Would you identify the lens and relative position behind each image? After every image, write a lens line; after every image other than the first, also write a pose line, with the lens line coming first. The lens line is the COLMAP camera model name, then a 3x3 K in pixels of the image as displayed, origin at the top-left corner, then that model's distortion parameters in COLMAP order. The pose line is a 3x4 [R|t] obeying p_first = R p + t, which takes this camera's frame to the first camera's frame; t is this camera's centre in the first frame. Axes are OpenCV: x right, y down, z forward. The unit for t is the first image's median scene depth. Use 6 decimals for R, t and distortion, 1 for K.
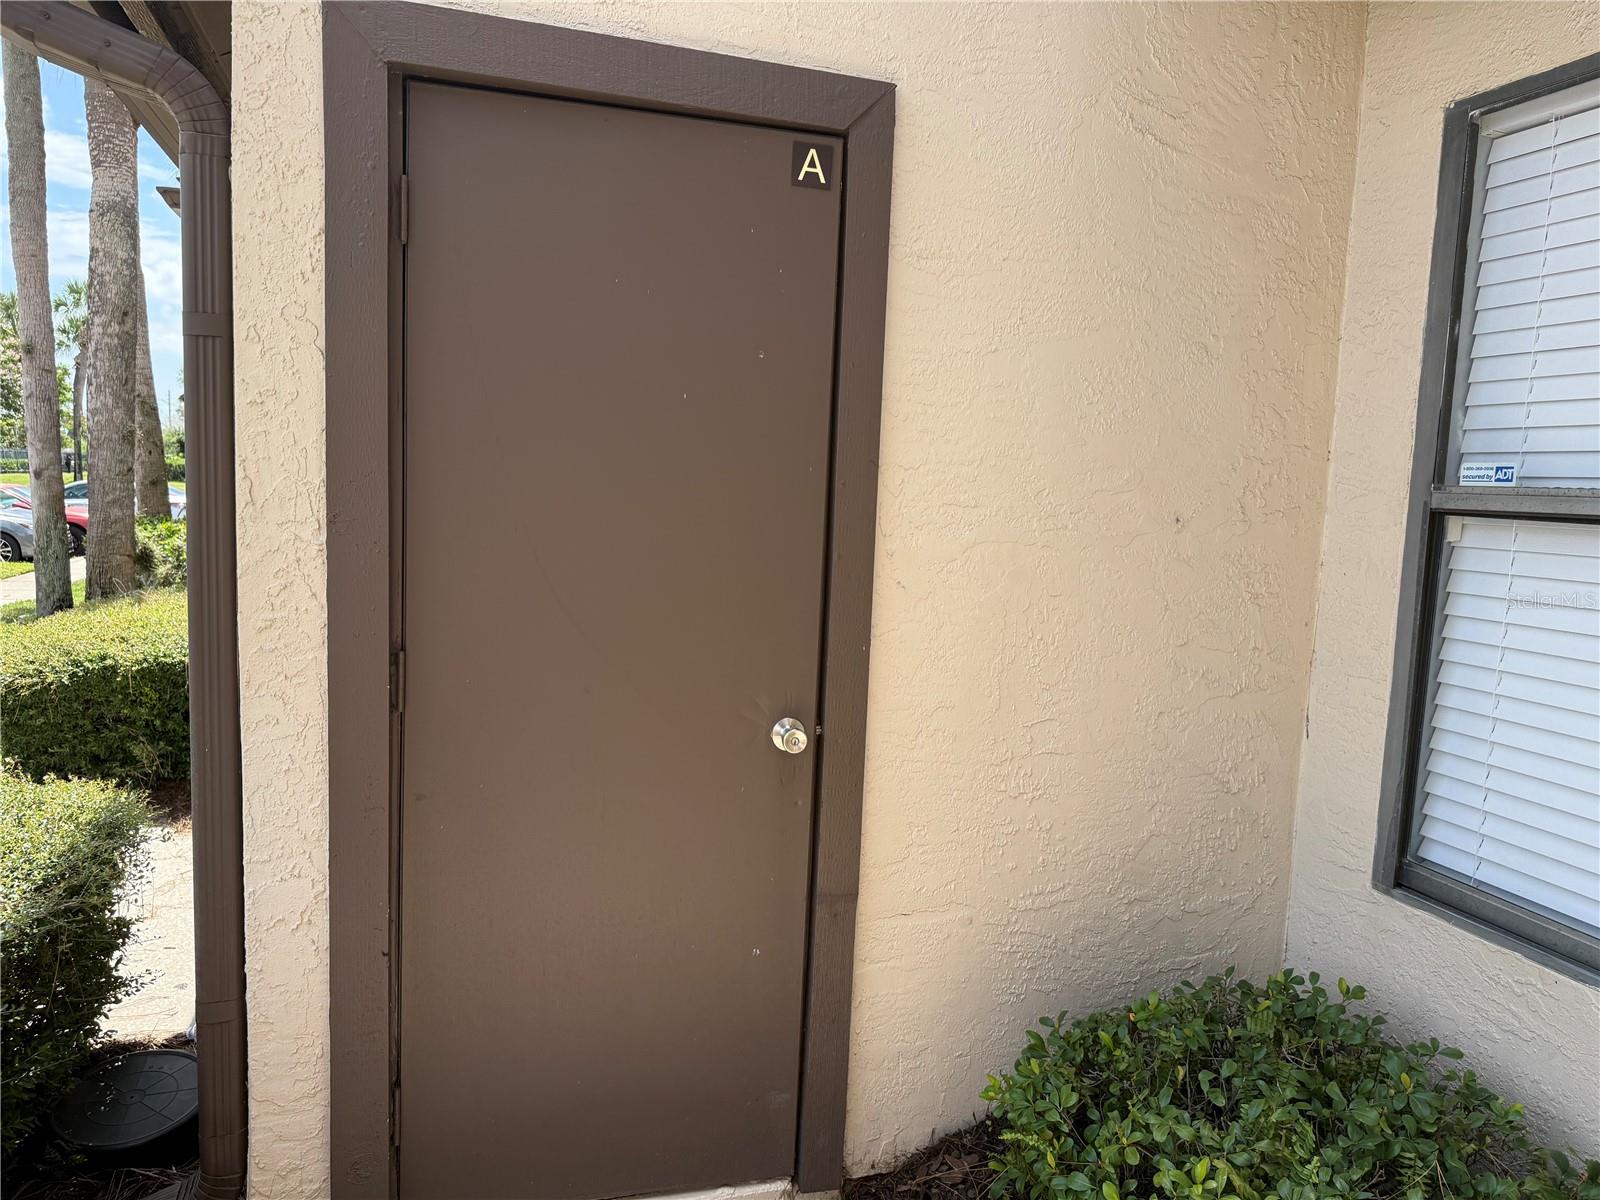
lens RADIAL K [[1129.9, 0, 810.3], [0, 1129.9, 603.7], [0, 0, 1]] dist [0.064937, -0.077444]
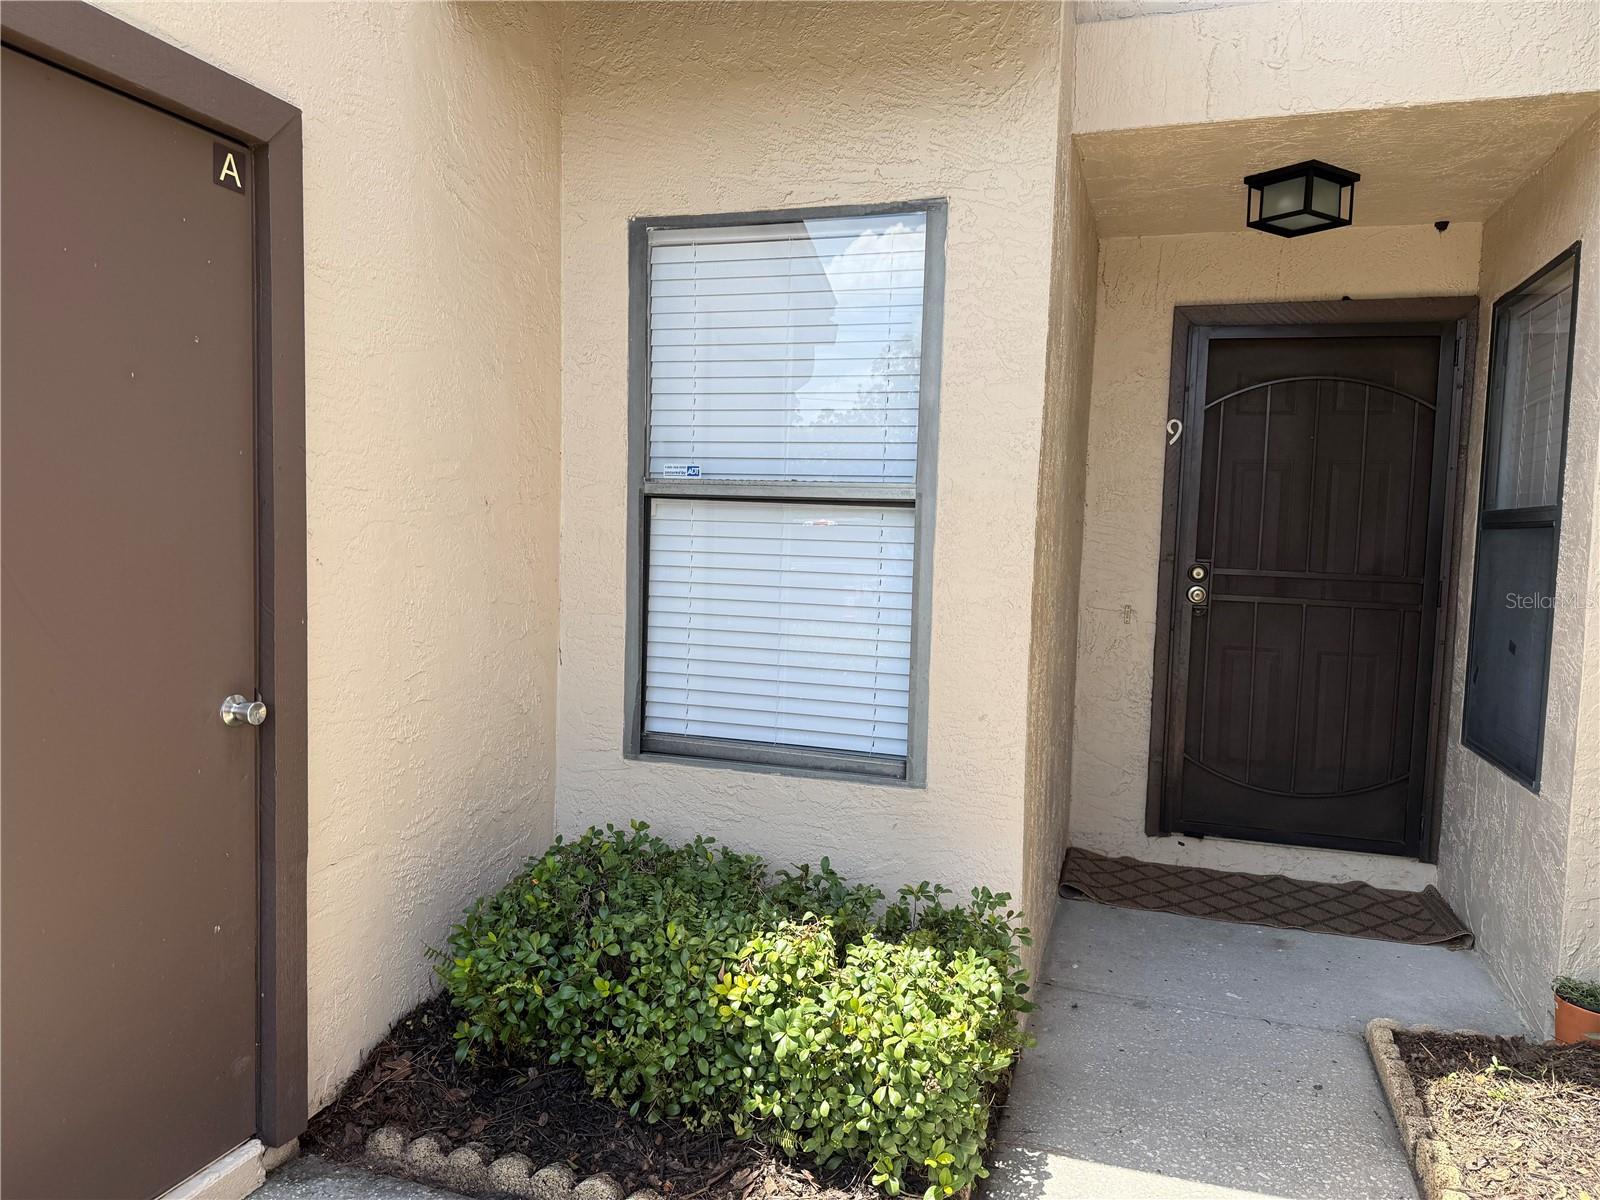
lens RADIAL K [[1129.9, 0, 795.1], [0, 1129.9, 599.9], [0, 0, 1]] dist [0.064937, -0.077444]
pose [[0.600131, -0.084532, 0.795423, -0.527897], [0.082441, 0.995641, 0.043610, 0.007711], [-0.795642, 0.039404, 0.604484, -0.035660]]
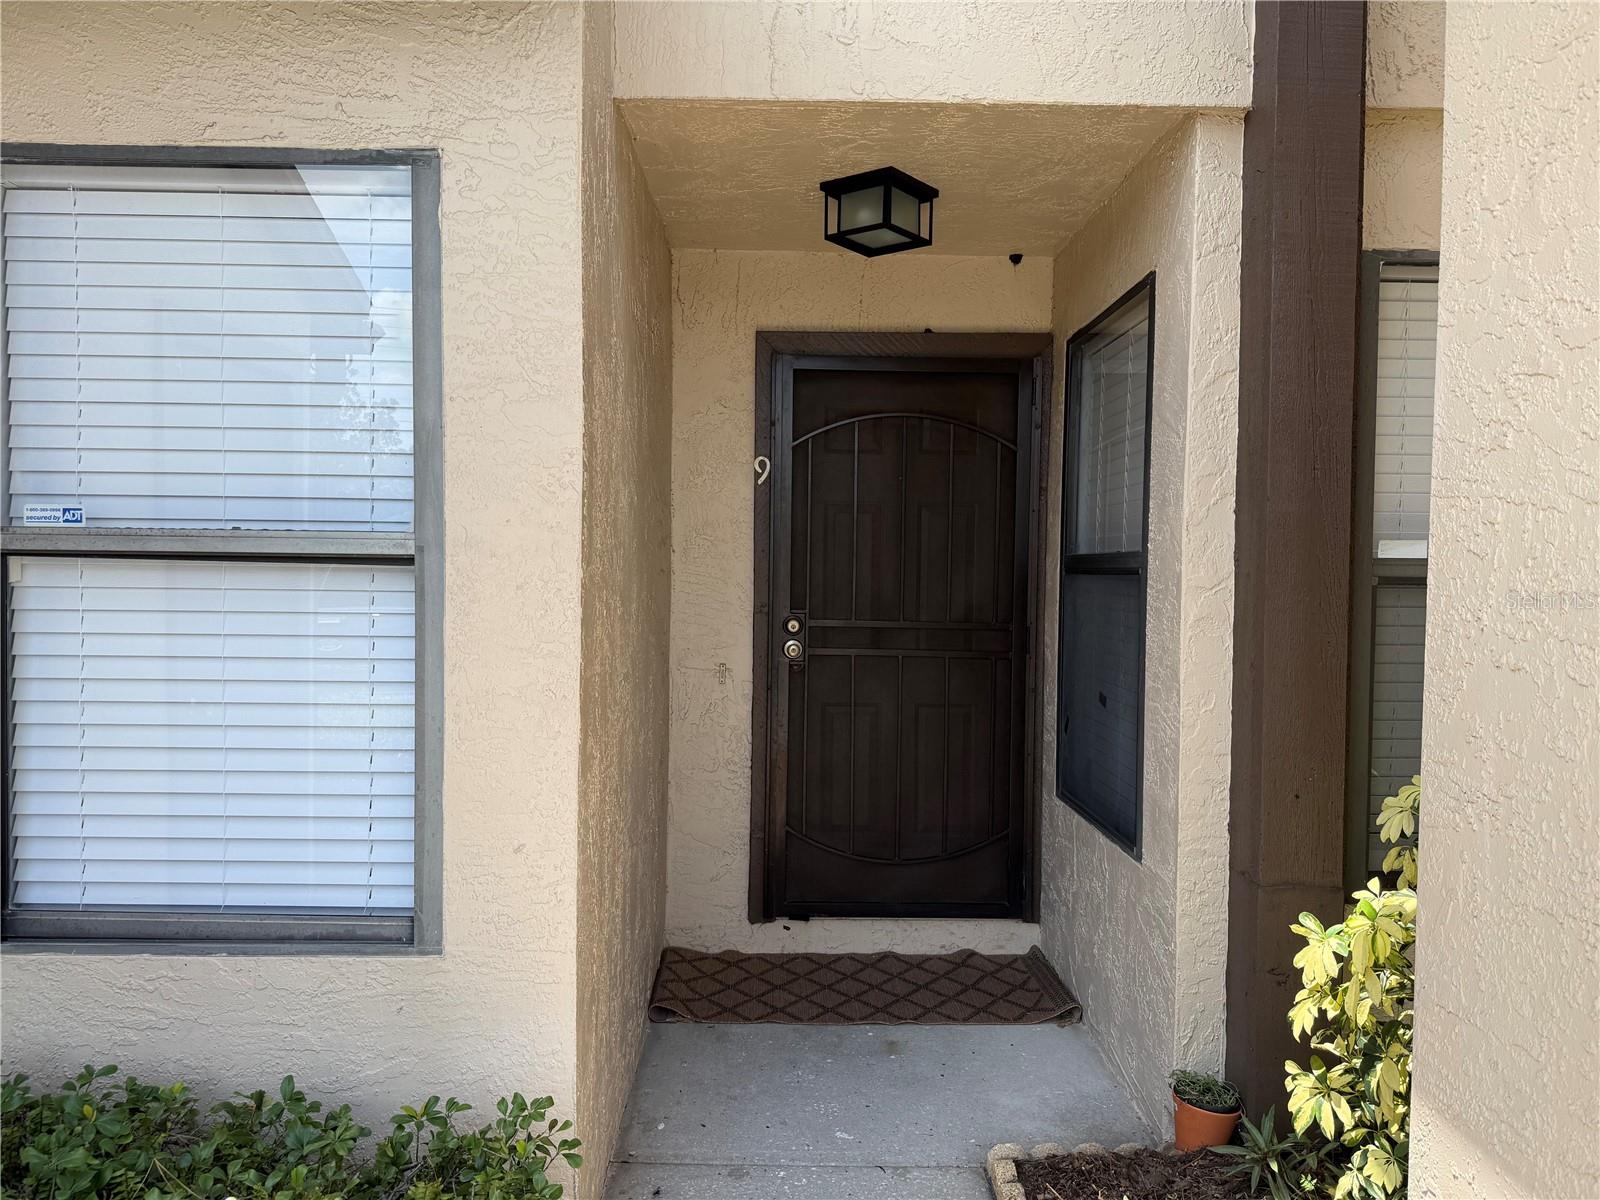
lens RADIAL K [[1129.9, 0, 798.4], [0, 1129.9, 596.3], [0, 0, 1]] dist [0.064937, -0.077444]
pose [[0.305890, -0.070252, 0.949471, -0.189380], [0.102008, 0.993951, 0.040679, -0.013113], [-0.946586, 0.084410, 0.311207, 0.042069]]
